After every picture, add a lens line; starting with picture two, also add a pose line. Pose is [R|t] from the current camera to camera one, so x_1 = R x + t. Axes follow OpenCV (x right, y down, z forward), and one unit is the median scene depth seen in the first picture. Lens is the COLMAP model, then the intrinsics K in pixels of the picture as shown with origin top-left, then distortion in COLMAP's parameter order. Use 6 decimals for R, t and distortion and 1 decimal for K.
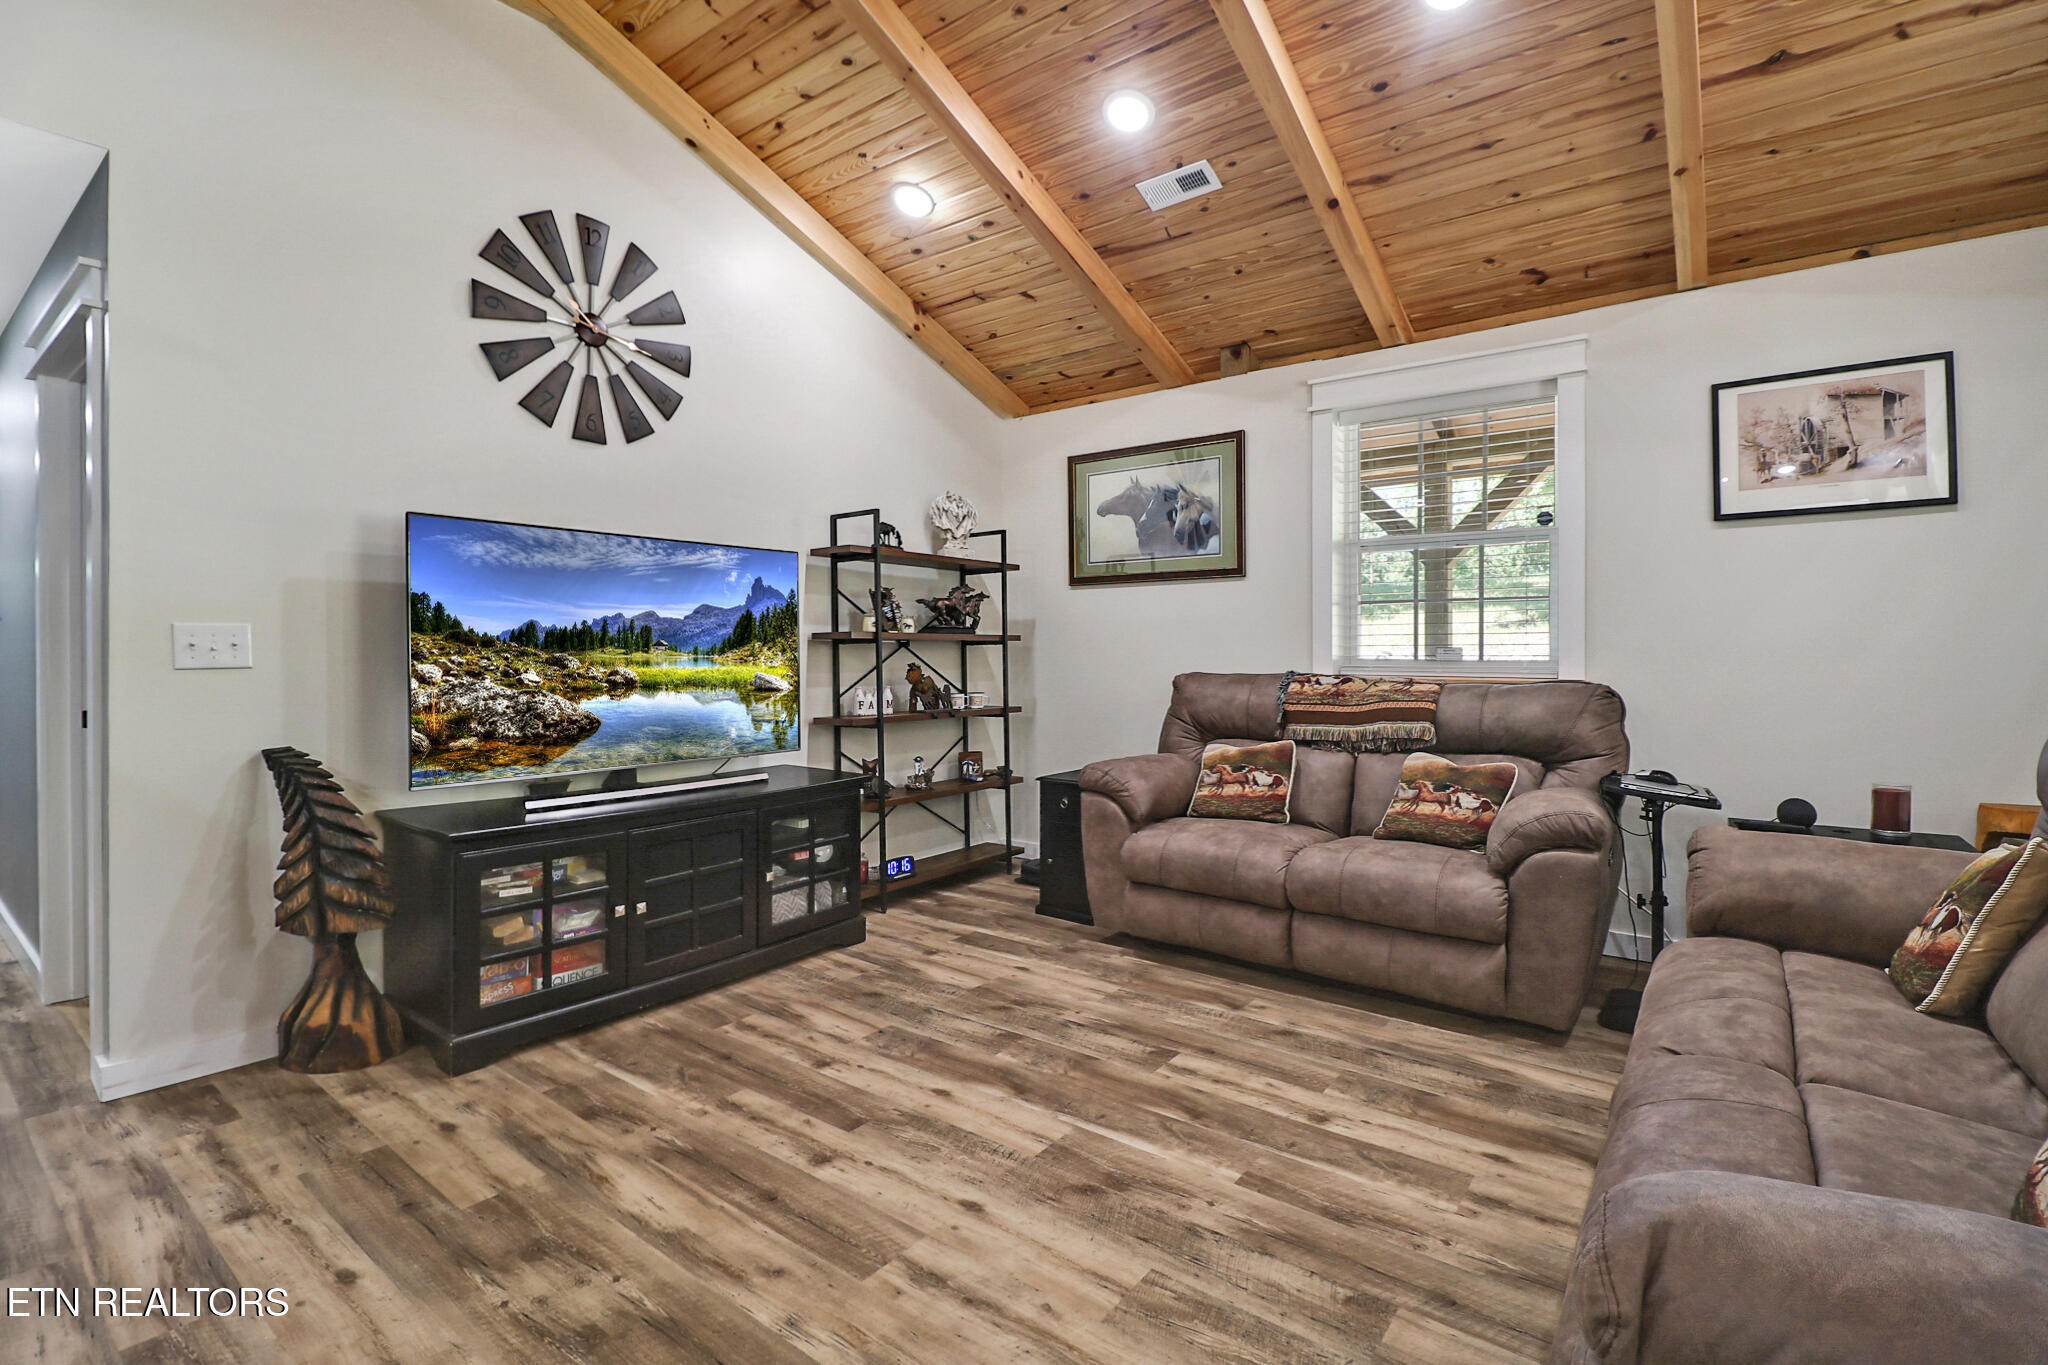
lens RADIAL K [[942.7, 0, 1004.5], [0, 942.7, 651.4], [0, 0, 1]] dist [-0.001262, -0.011939]
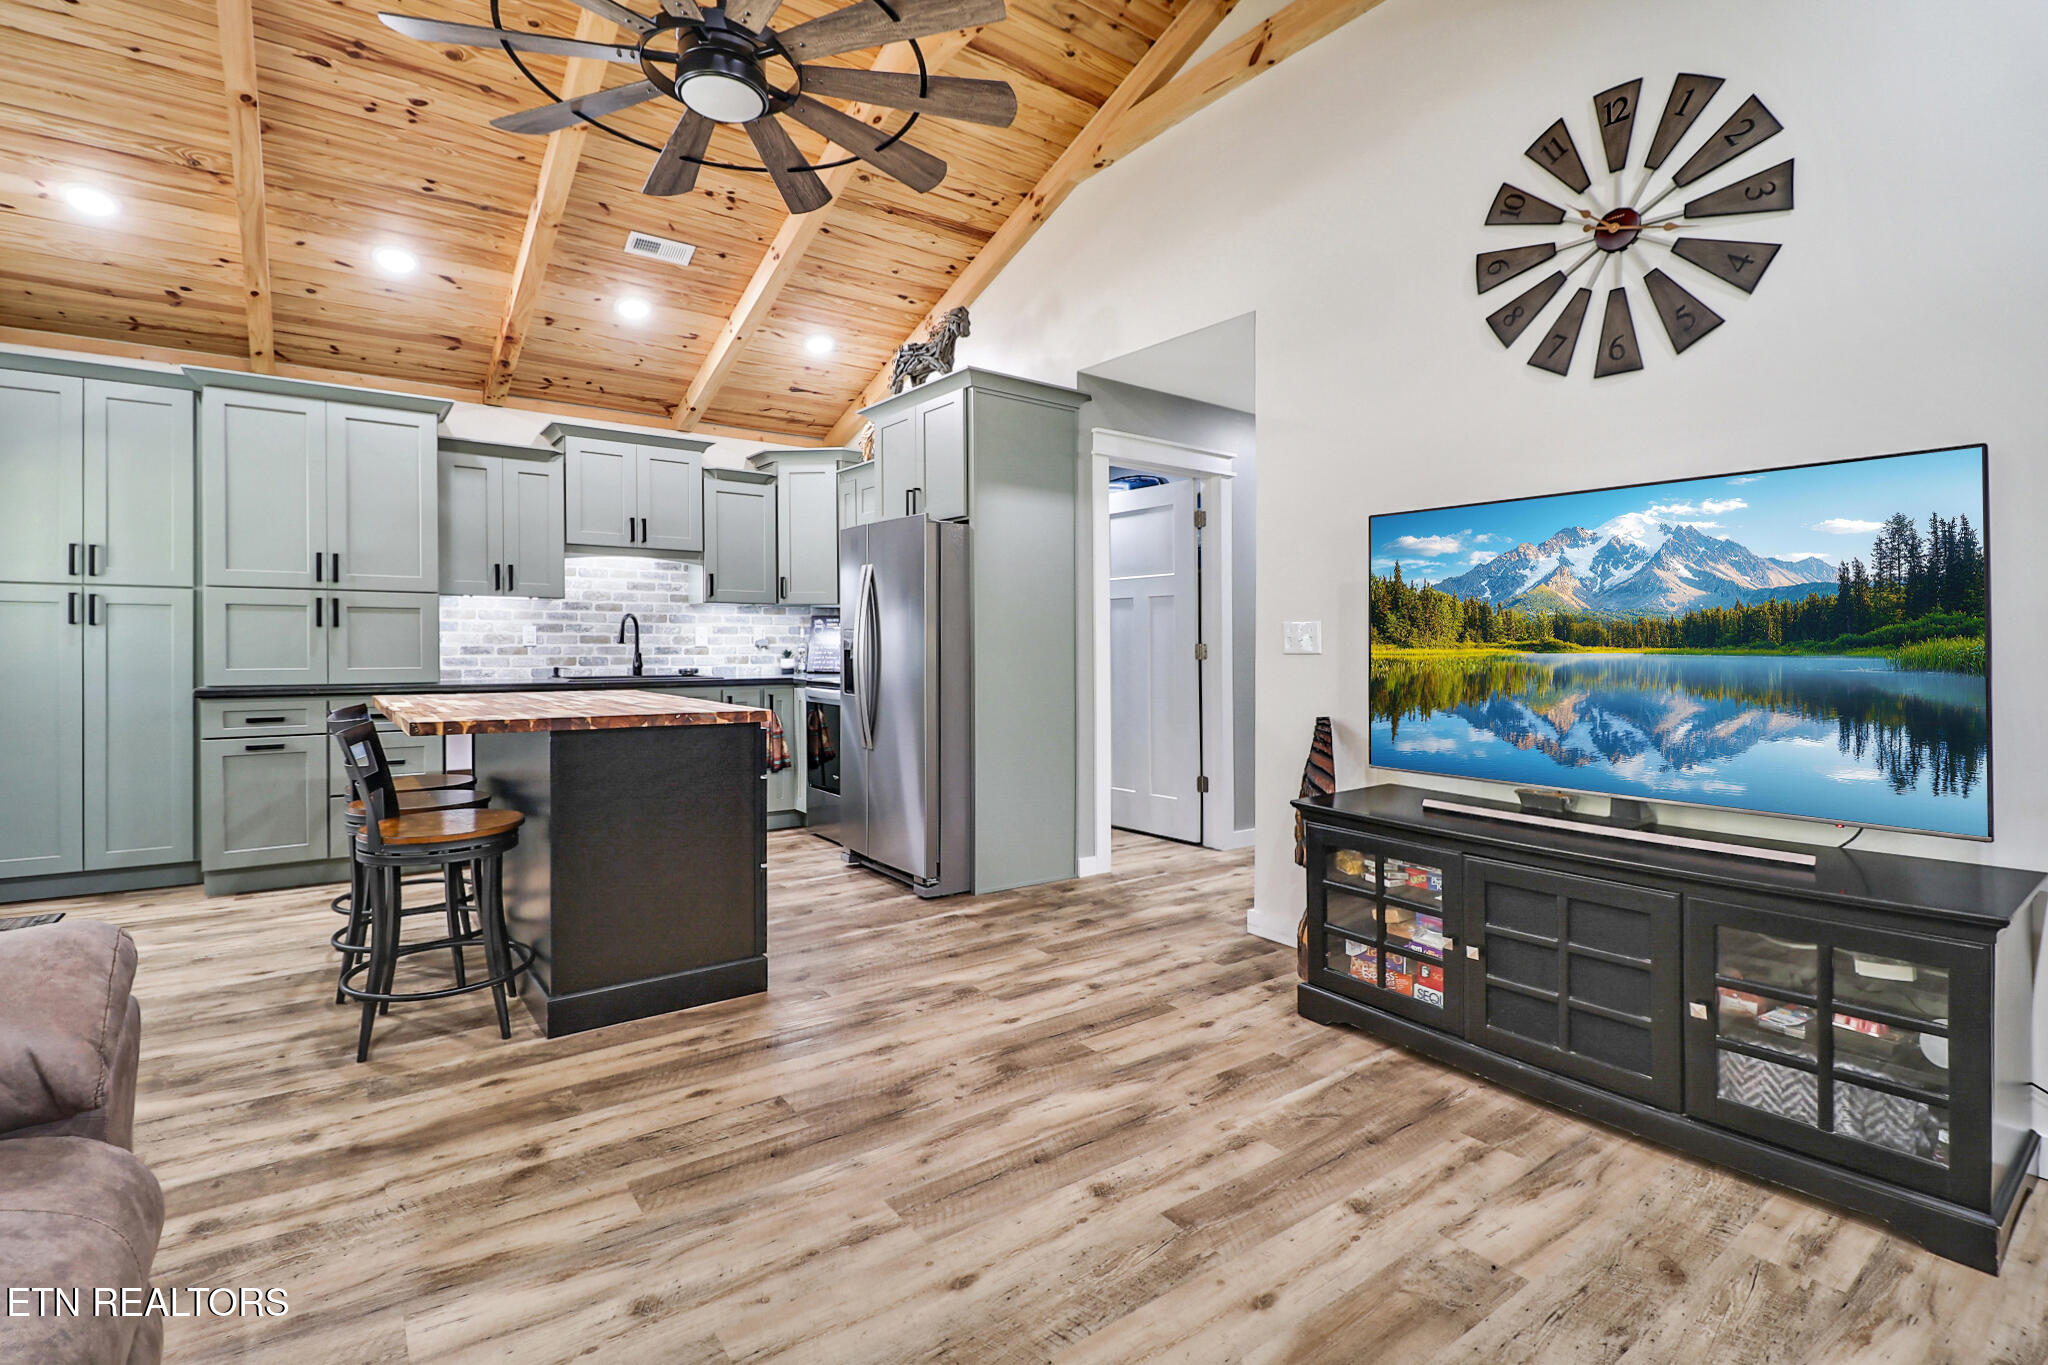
lens RADIAL K [[942.7, 0, 1027.4], [0, 942.7, 649.1], [0, 0, 1]] dist [-0.001262, -0.011939]
pose [[-0.263876, 0.002806, -0.964552, 0.508297], [-0.006058, 0.999971, 0.004567, 0.007734], [0.964537, 0.007048, -0.263852, 0.844331]]
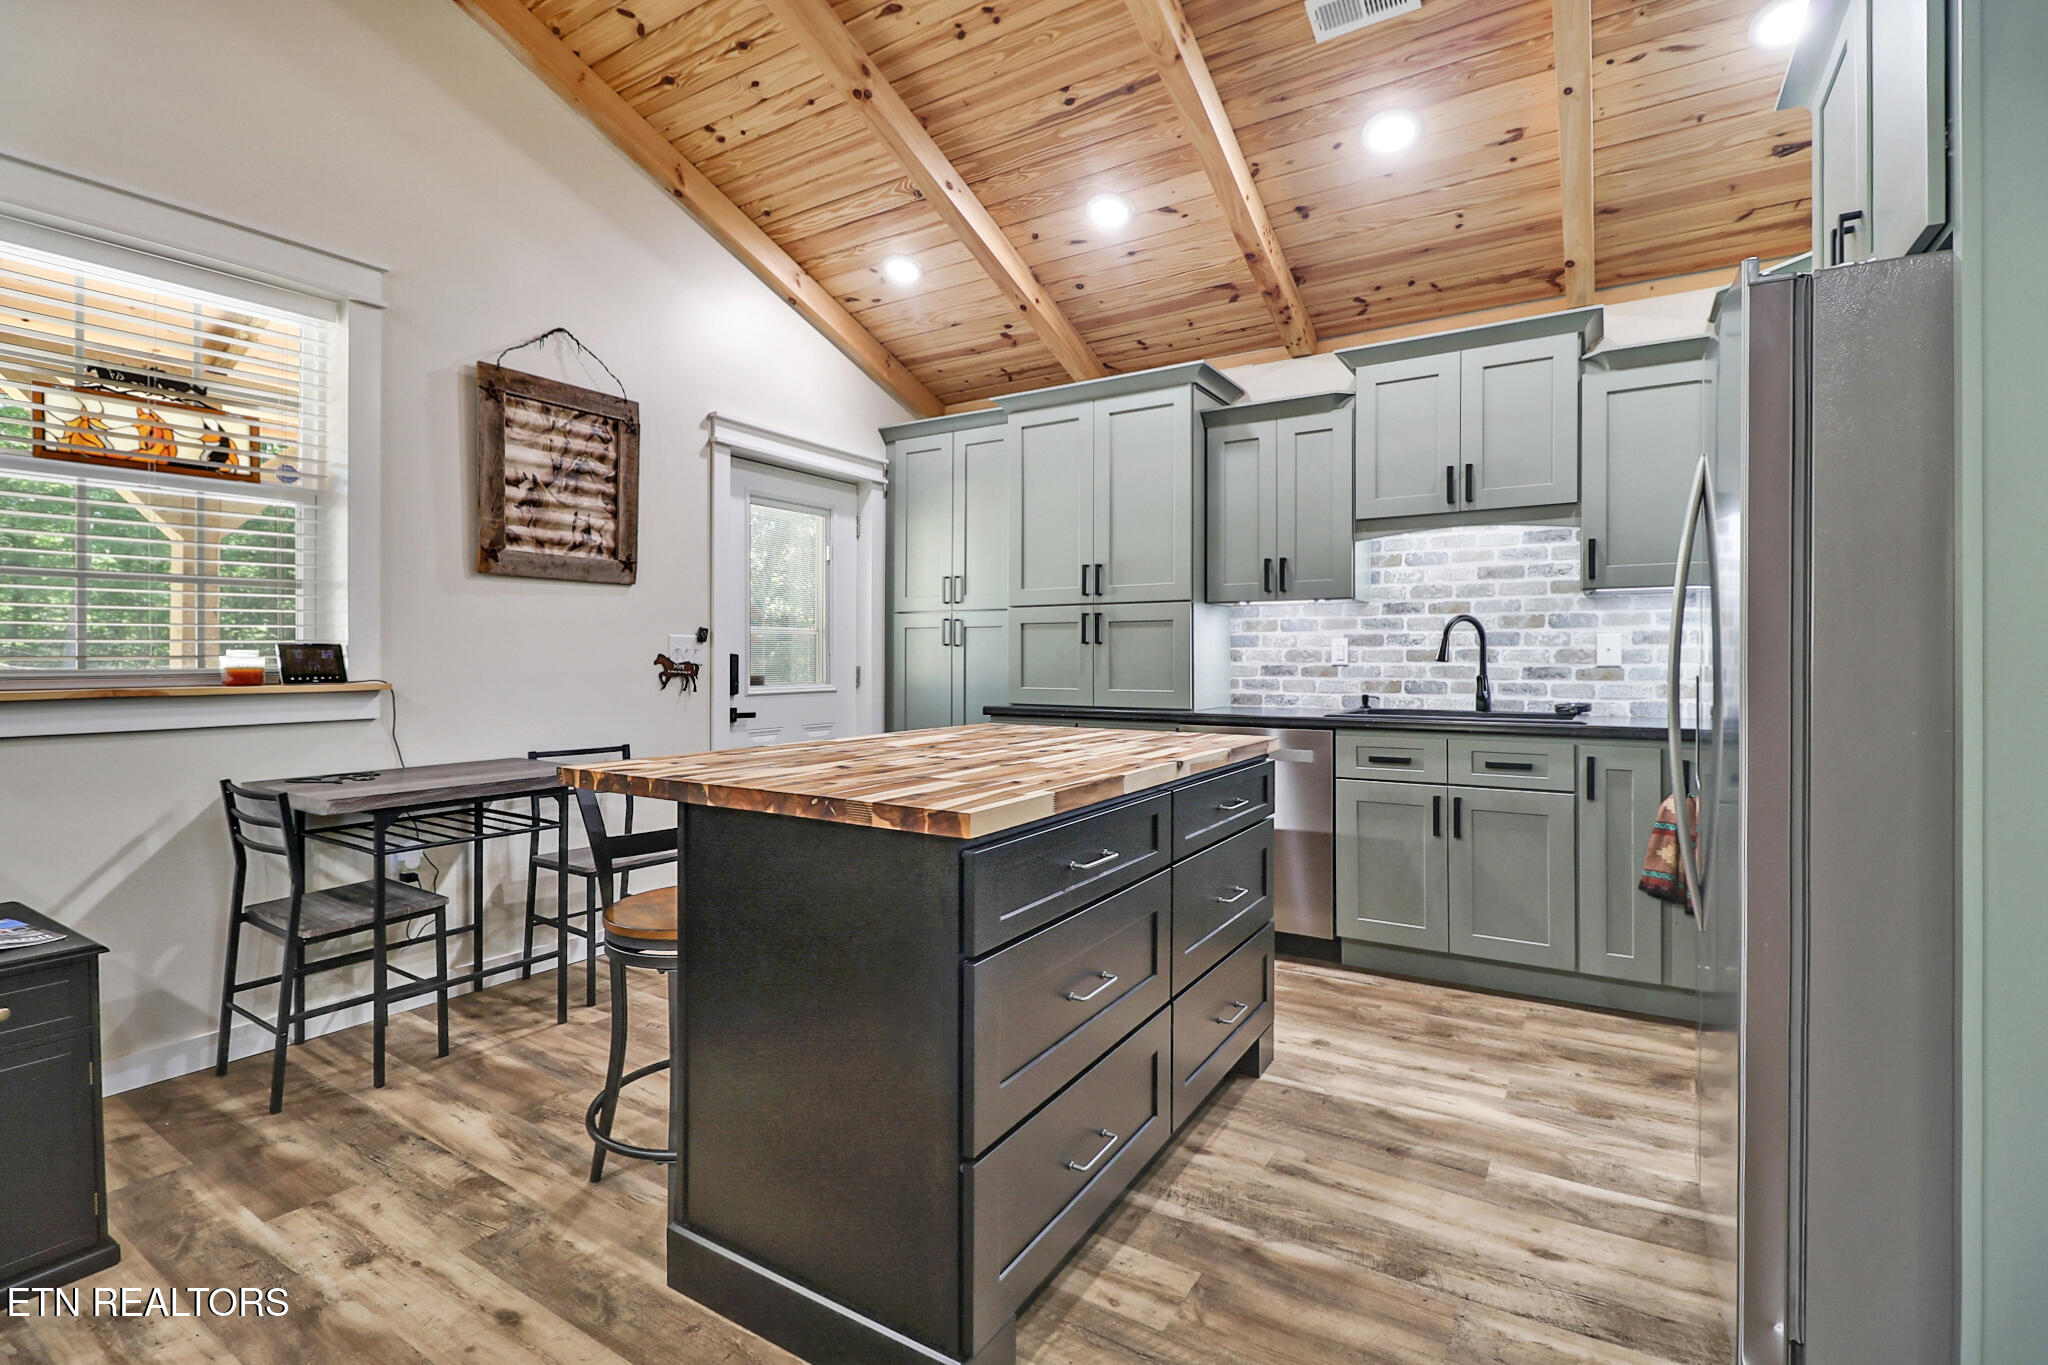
lens RADIAL K [[942.7, 0, 1001.0], [0, 942.7, 652.7], [0, 0, 1]] dist [-0.001262, -0.011939]
pose [[-0.996395, -0.000473, -0.084834, -0.393094], [-0.000120, 0.999991, -0.004159, 0.003858], [0.084835, -0.004134, -0.996386, 0.755258]]
